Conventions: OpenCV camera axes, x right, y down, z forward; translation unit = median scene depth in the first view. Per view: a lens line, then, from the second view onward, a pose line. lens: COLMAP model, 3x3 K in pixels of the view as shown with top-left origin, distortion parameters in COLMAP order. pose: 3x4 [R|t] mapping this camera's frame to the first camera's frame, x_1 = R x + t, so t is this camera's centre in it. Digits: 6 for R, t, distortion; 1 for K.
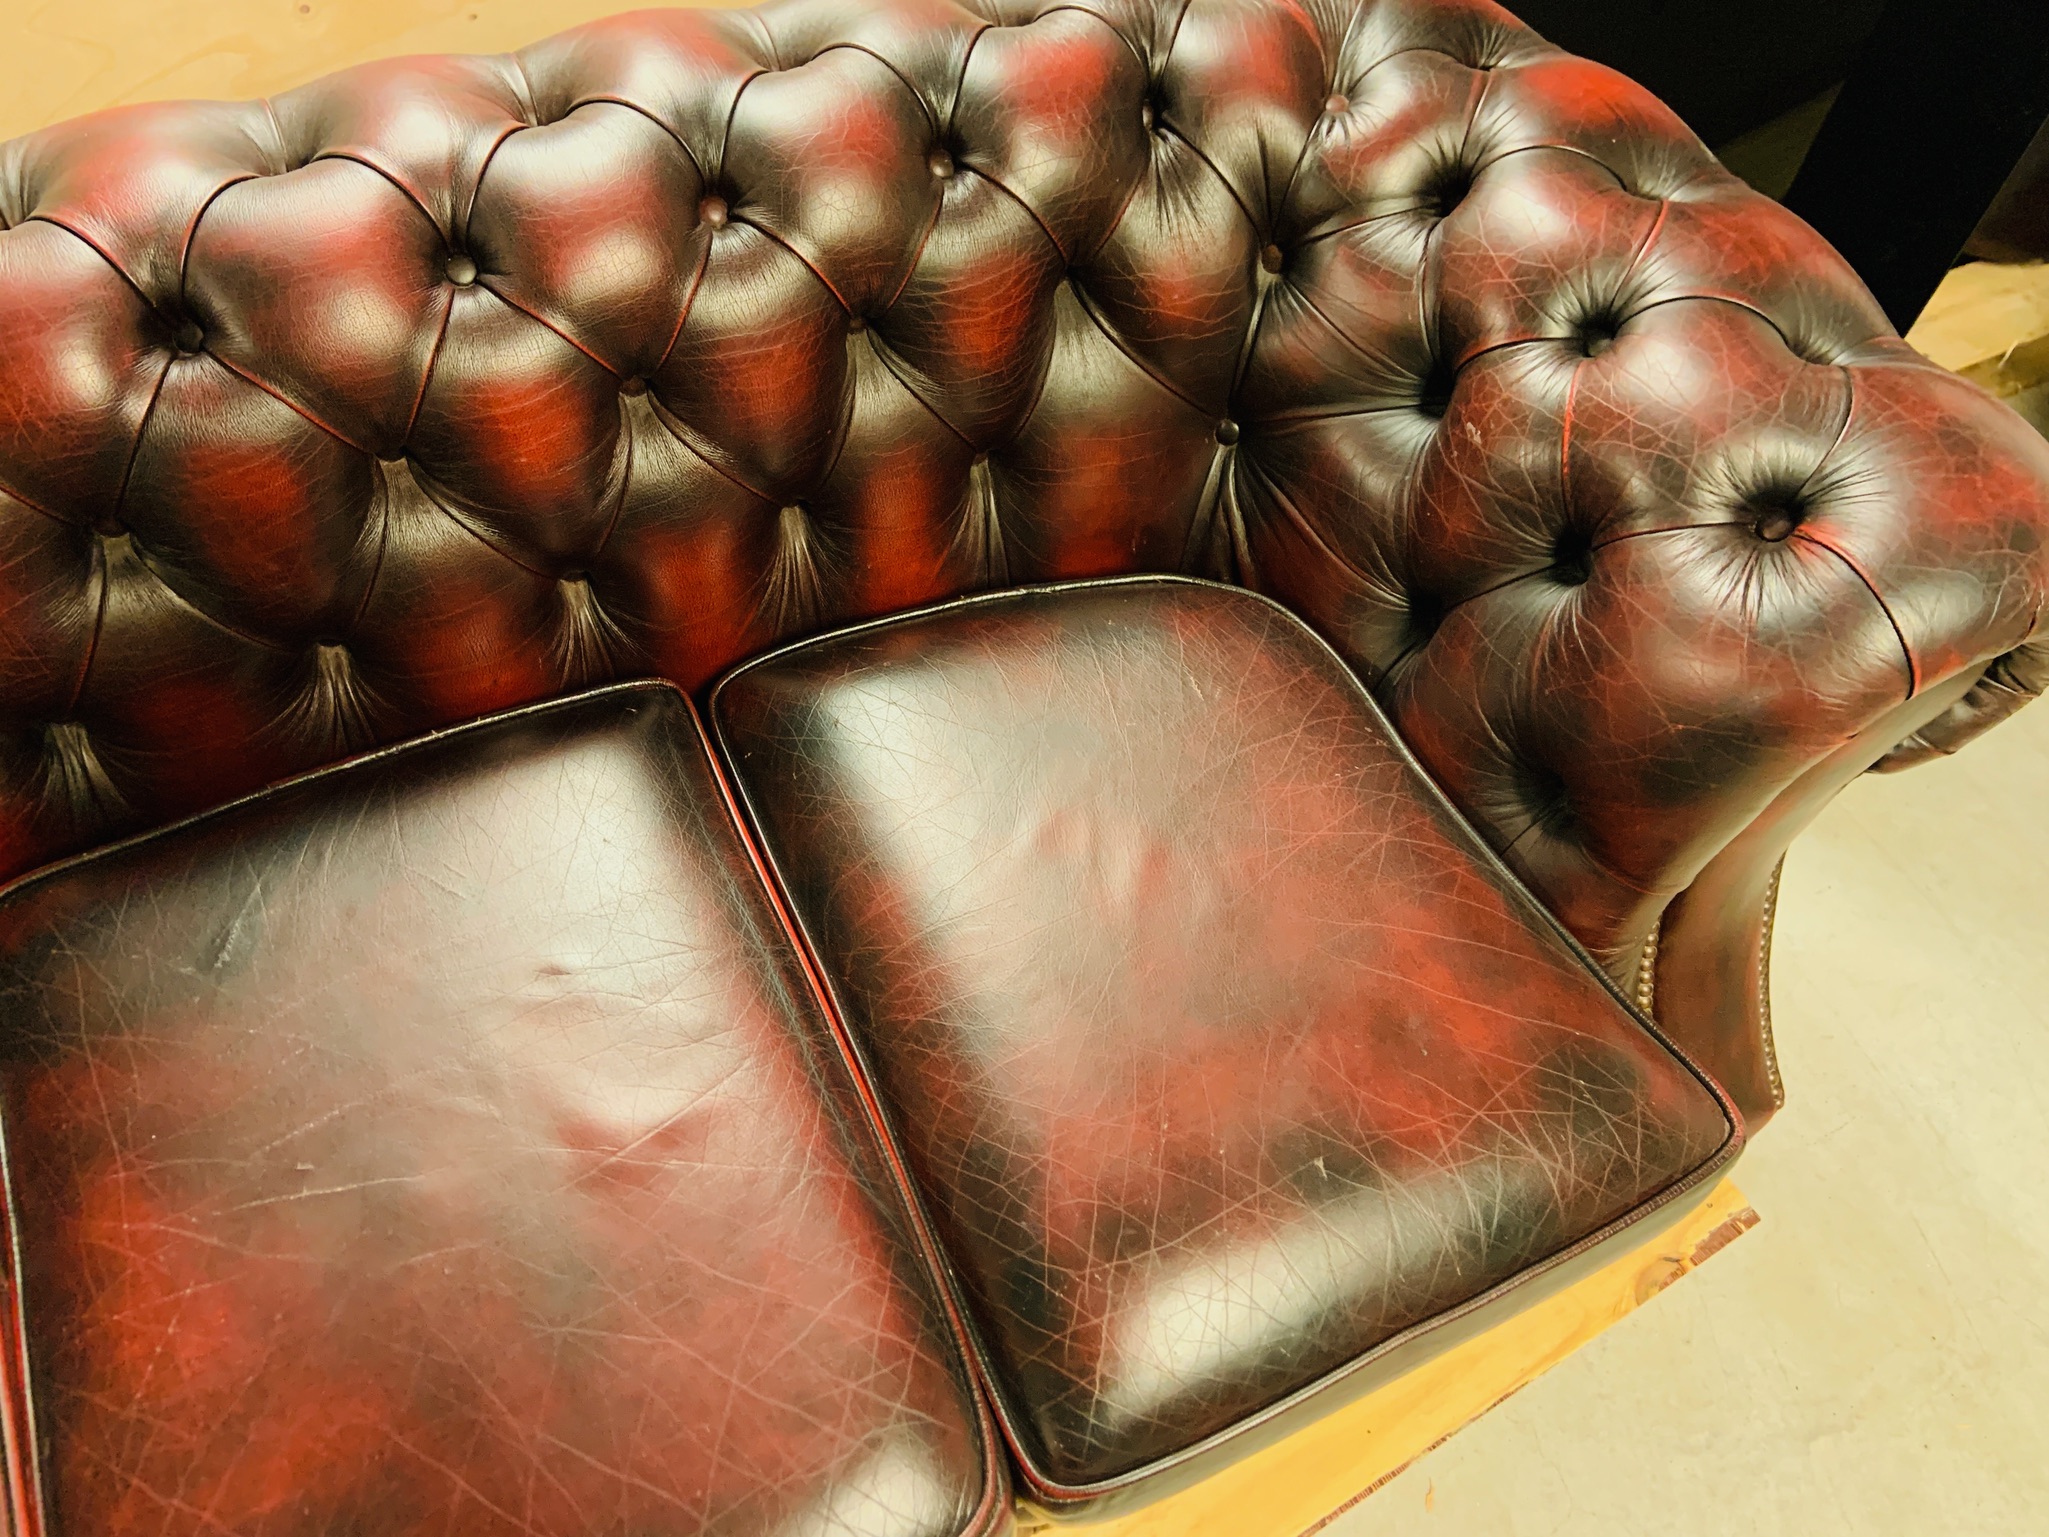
lens RADIAL K [[1530.3, 0, 1016.7], [0, 1530.3, 736.7], [0, 0, 1]] dist [0.095389, -0.119871]
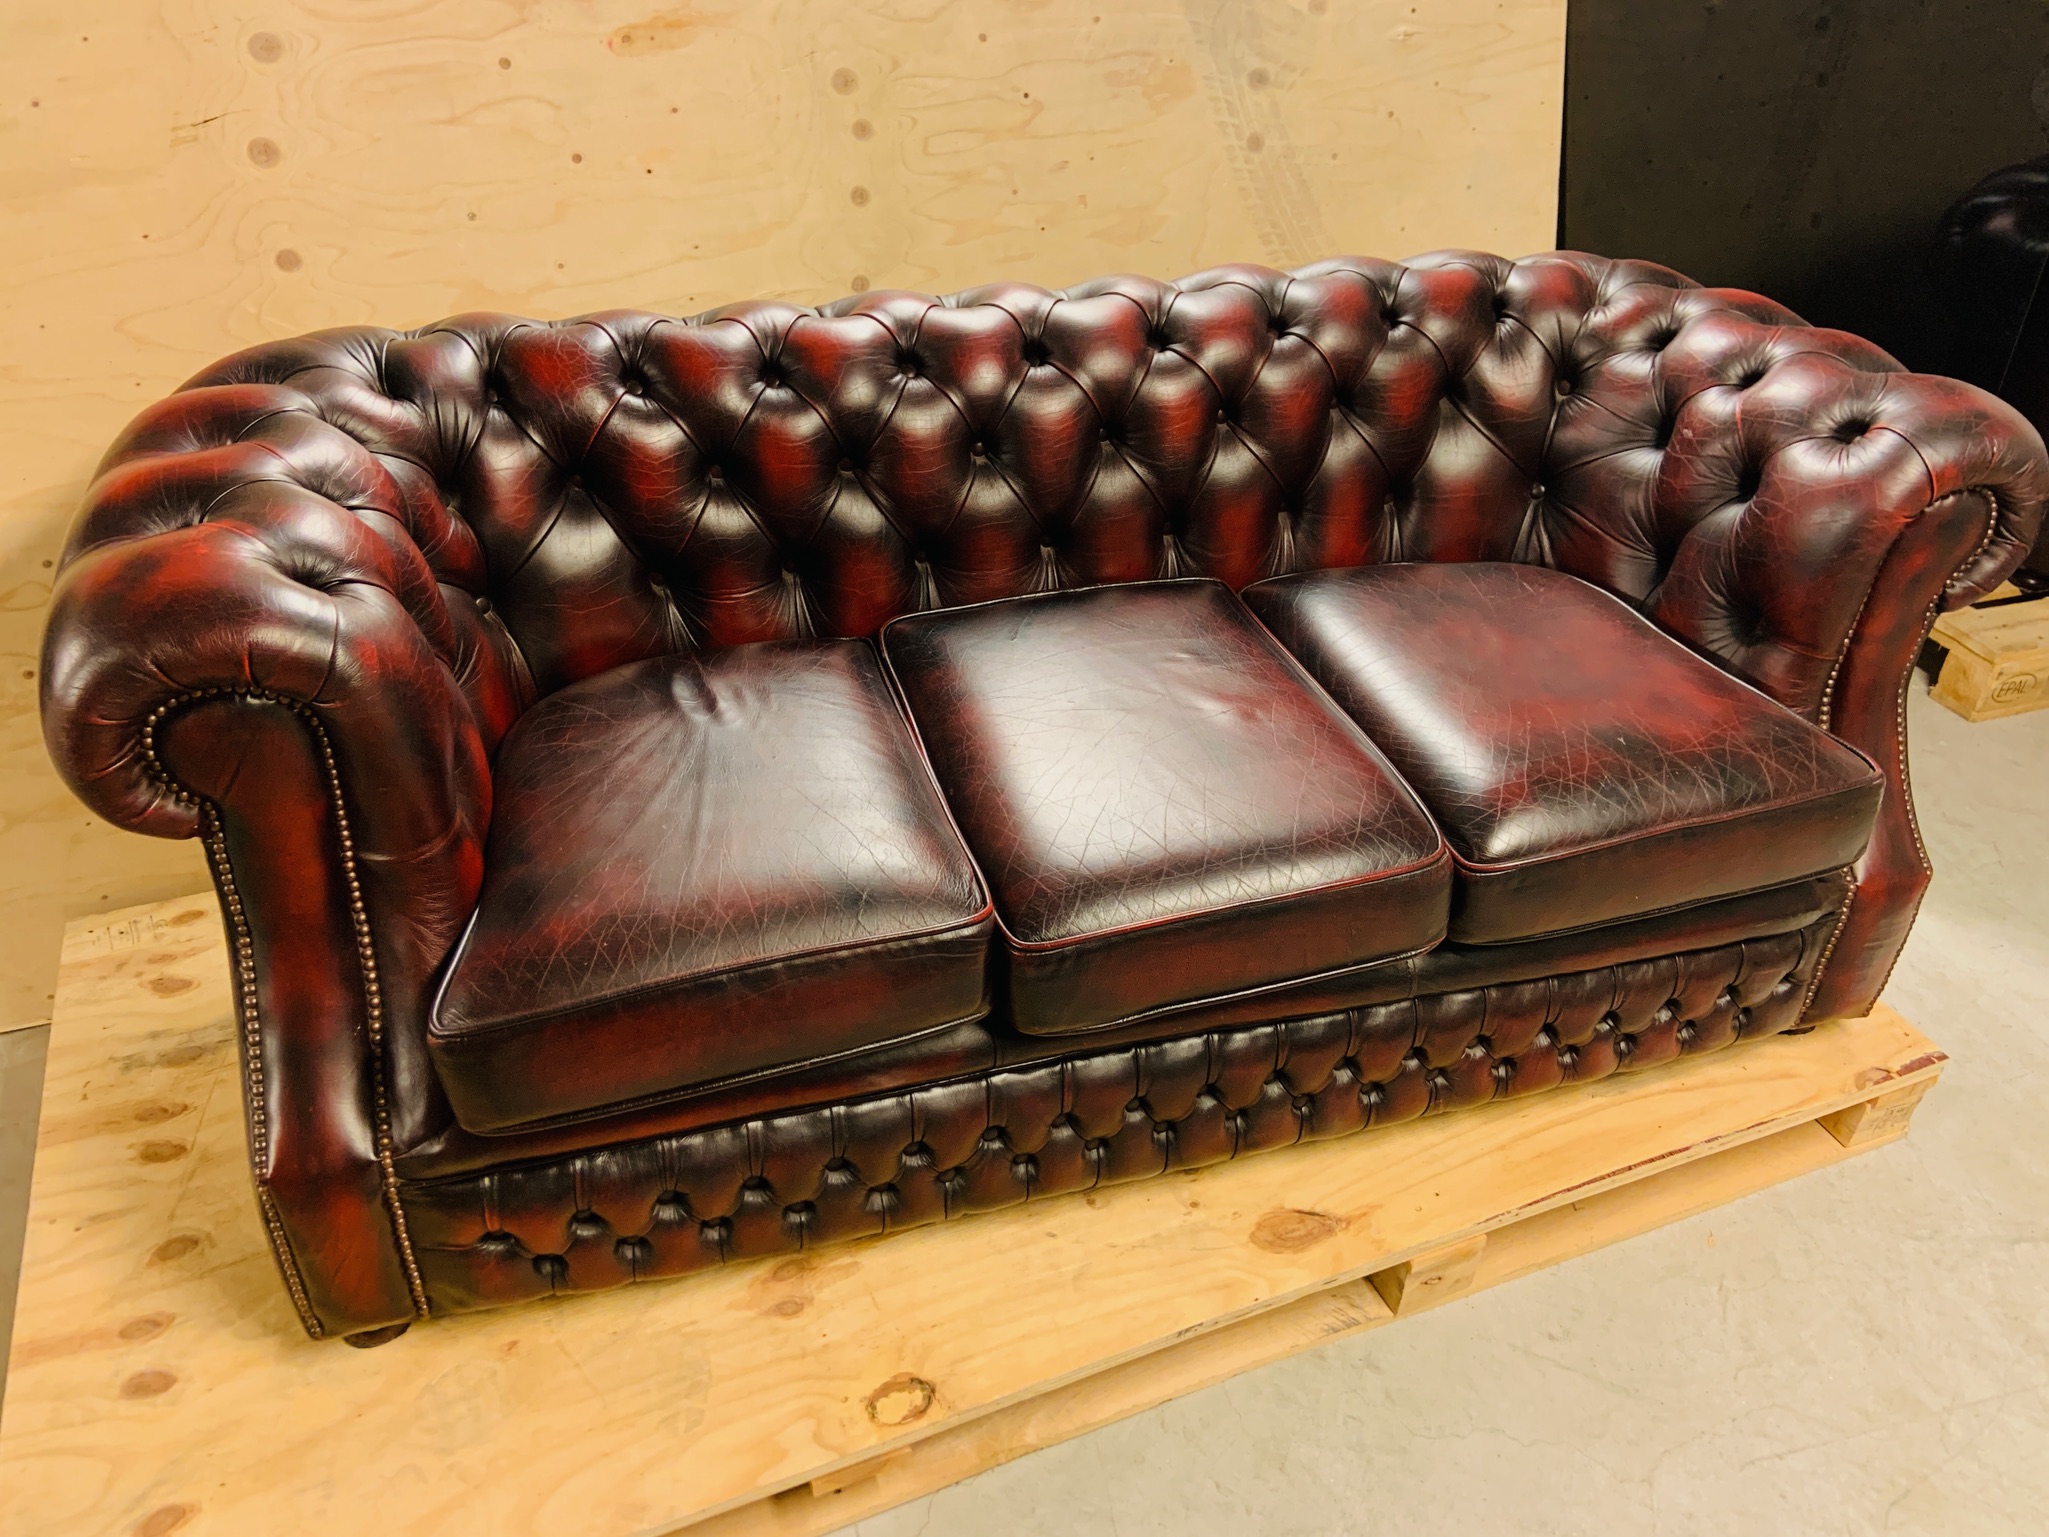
lens RADIAL K [[1530.3, 0, 1012.5], [0, 1530.3, 742.1], [0, 0, 1]] dist [0.095389, -0.119871]
pose [[0.989170, 0.042186, -0.140579, -0.214256], [-0.092119, 0.924102, -0.370876, 0.863186], [0.114263, 0.379809, 0.917981, -0.625411]]
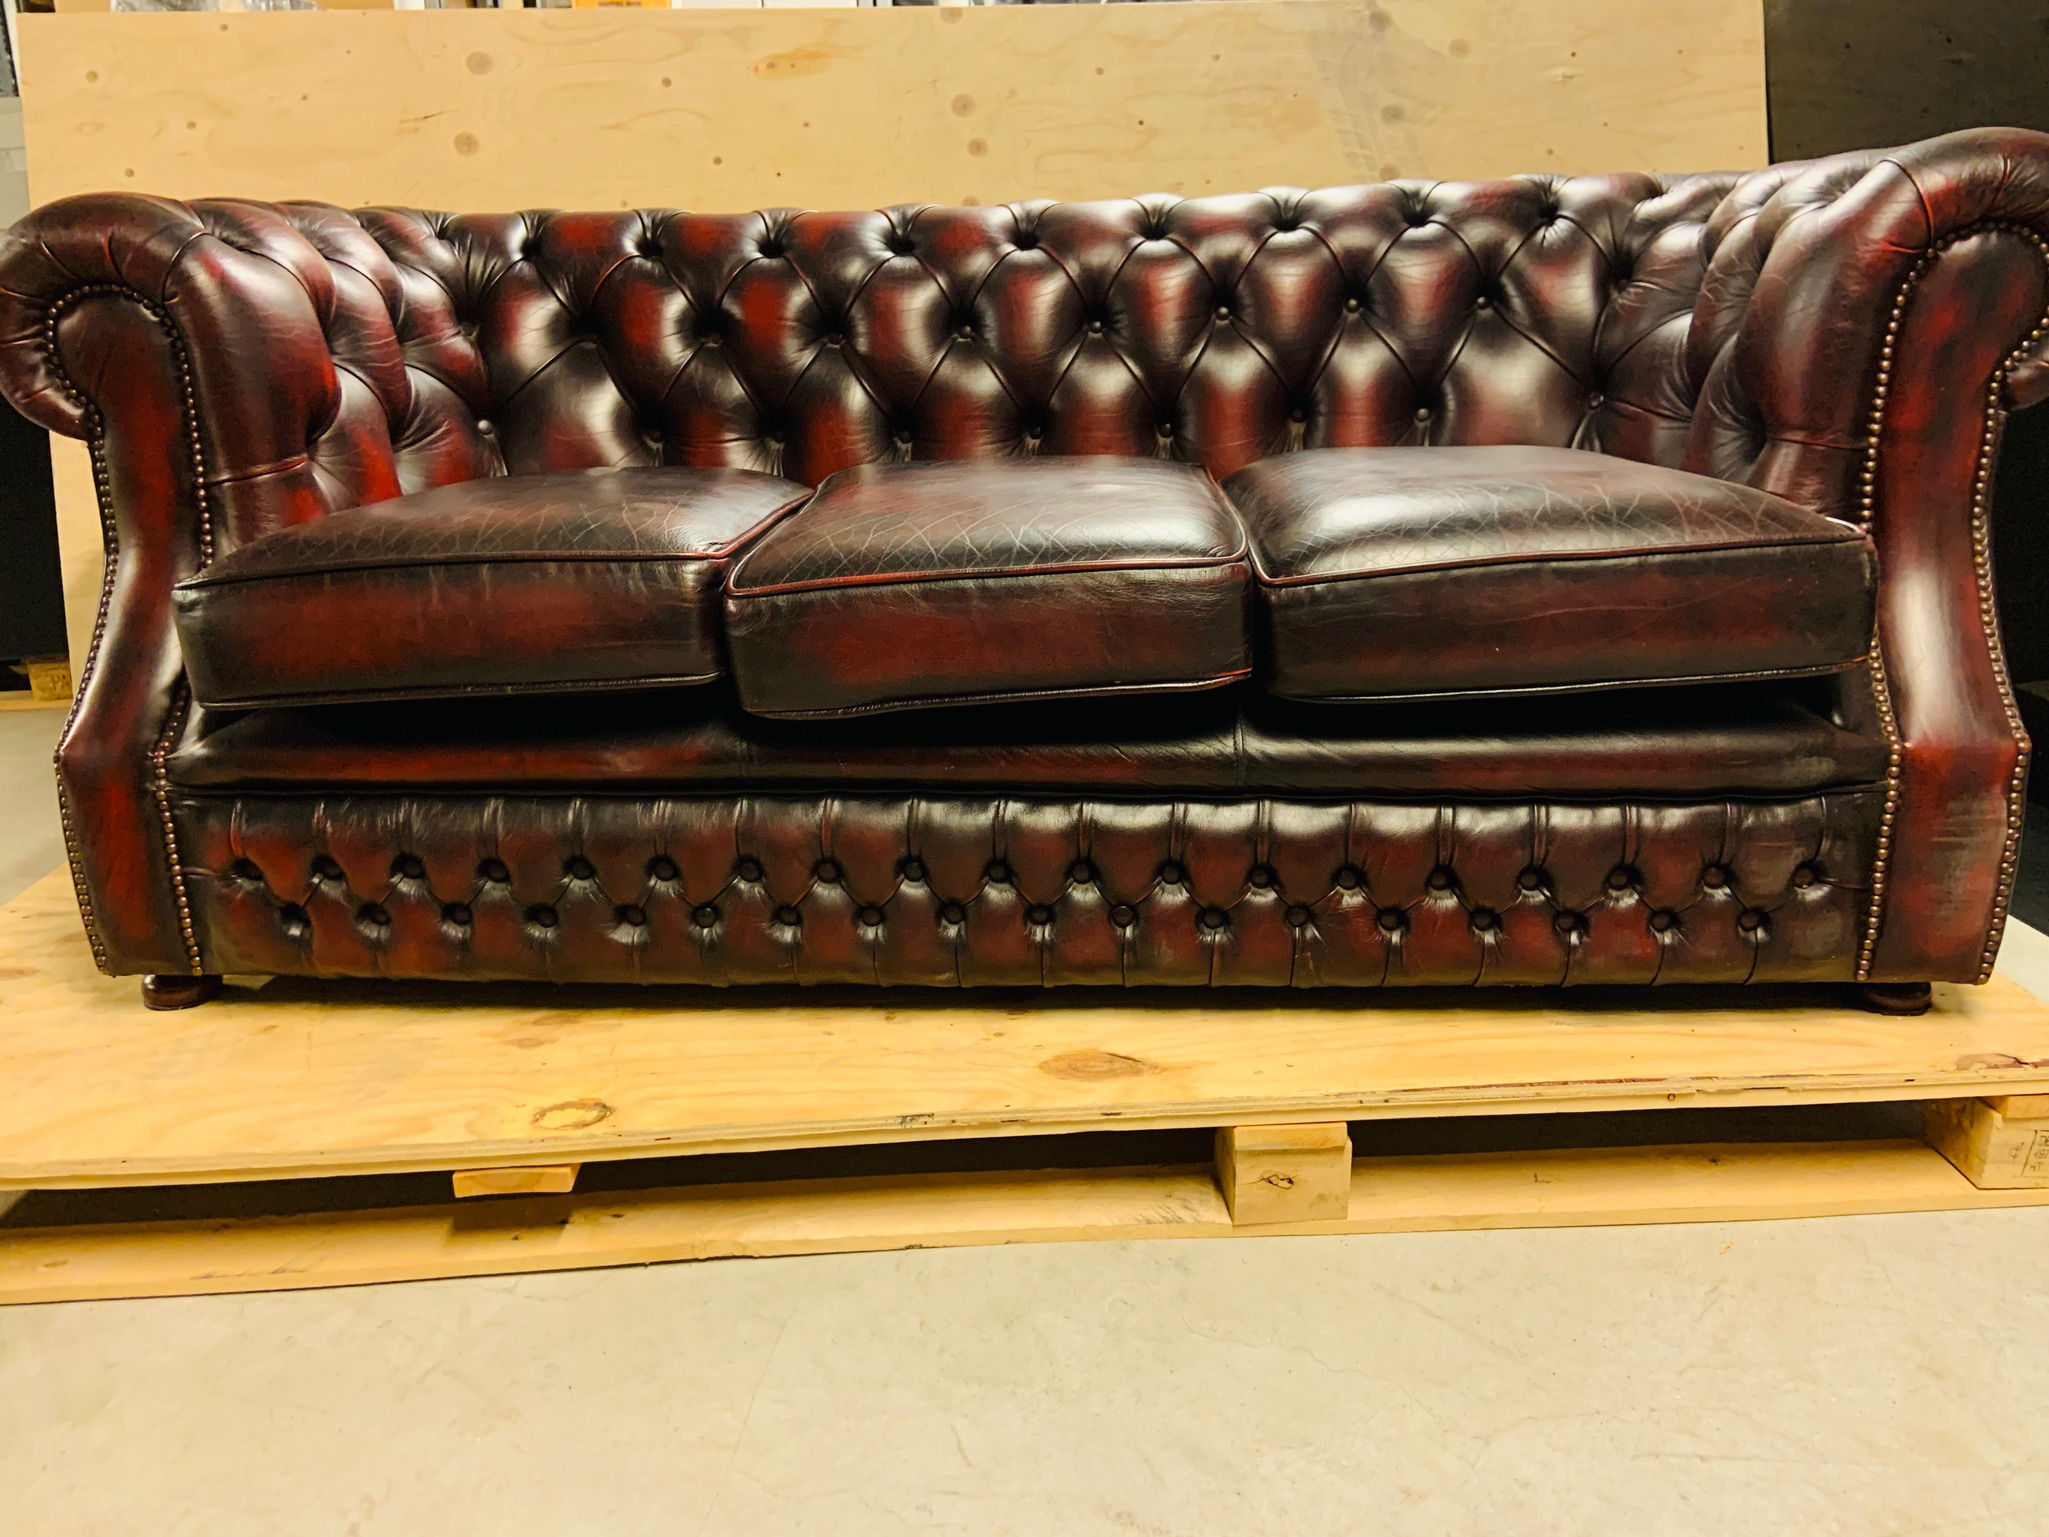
lens RADIAL K [[1530.3, 0, 1006.4], [0, 1530.3, 740.7], [0, 0, 1]] dist [0.095389, -0.119871]
pose [[0.876746, 0.049133, -0.478438, 0.430571], [-0.339258, 0.768293, -0.542798, 1.244051], [0.340911, 0.638210, 0.690267, -0.049720]]
